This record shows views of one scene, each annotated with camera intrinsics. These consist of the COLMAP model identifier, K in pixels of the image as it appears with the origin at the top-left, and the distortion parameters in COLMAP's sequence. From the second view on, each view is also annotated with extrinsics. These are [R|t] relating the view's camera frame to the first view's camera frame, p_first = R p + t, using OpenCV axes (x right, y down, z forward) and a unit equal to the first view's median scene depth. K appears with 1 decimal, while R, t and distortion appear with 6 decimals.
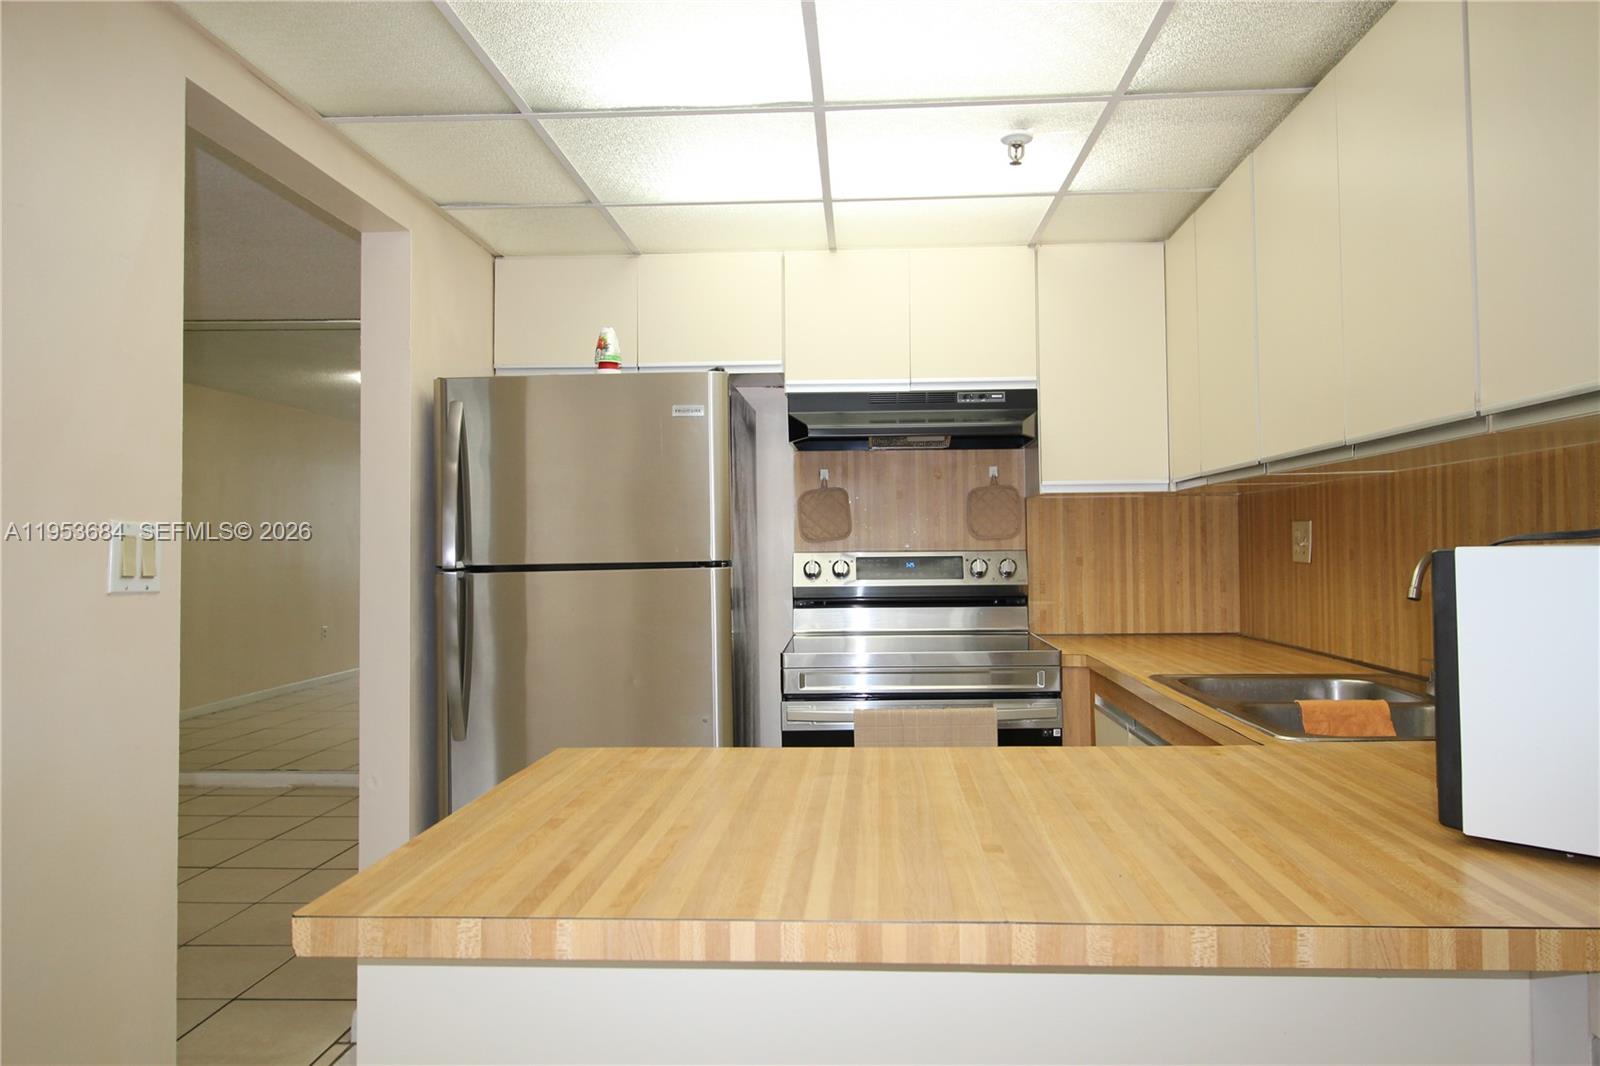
lens RADIAL K [[1079.9, 0, 800.0], [0, 1079.9, 533.0], [0, 0, 1]] dist [0.004874, 0.000699]
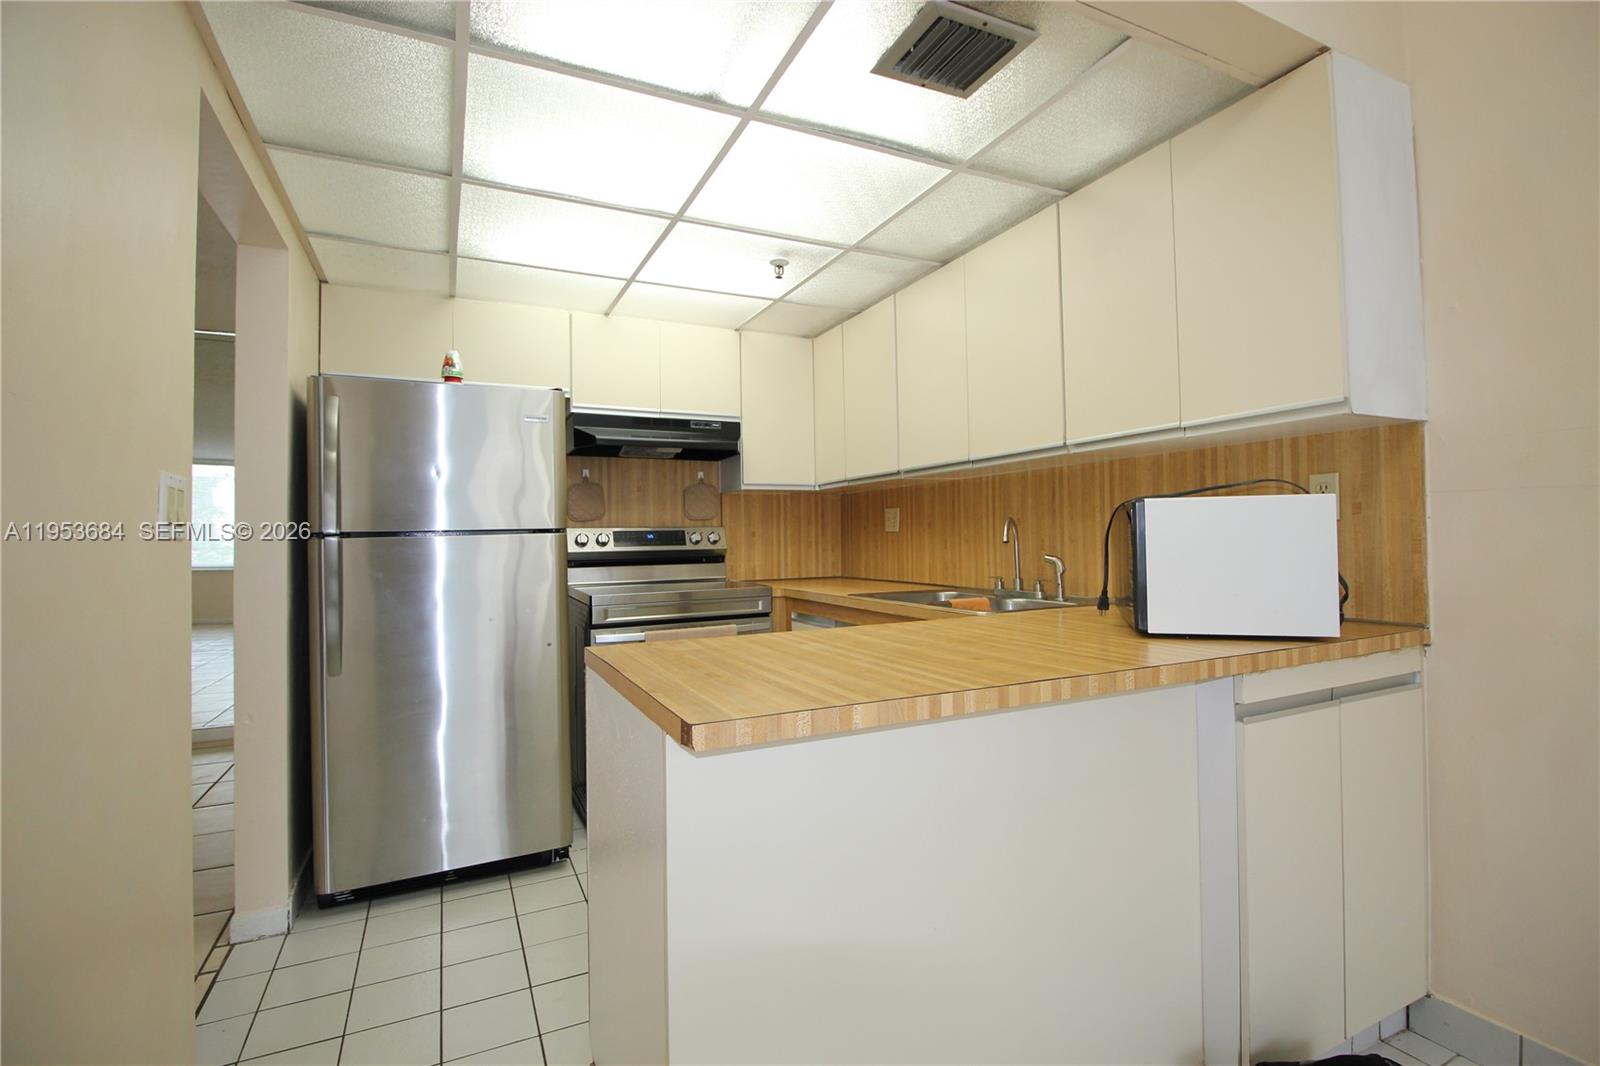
lens RADIAL K [[744.5, 0, 800.0], [0, 744.5, 533.0], [0, 0, 1]] dist [-0.014495, -0.000129]
pose [[0.874962, 0.001535, 0.484188, -0.225312], [-0.001516, 0.999999, -0.000432, 0.026963], [-0.484188, -0.000356, 0.874964, 0.016975]]
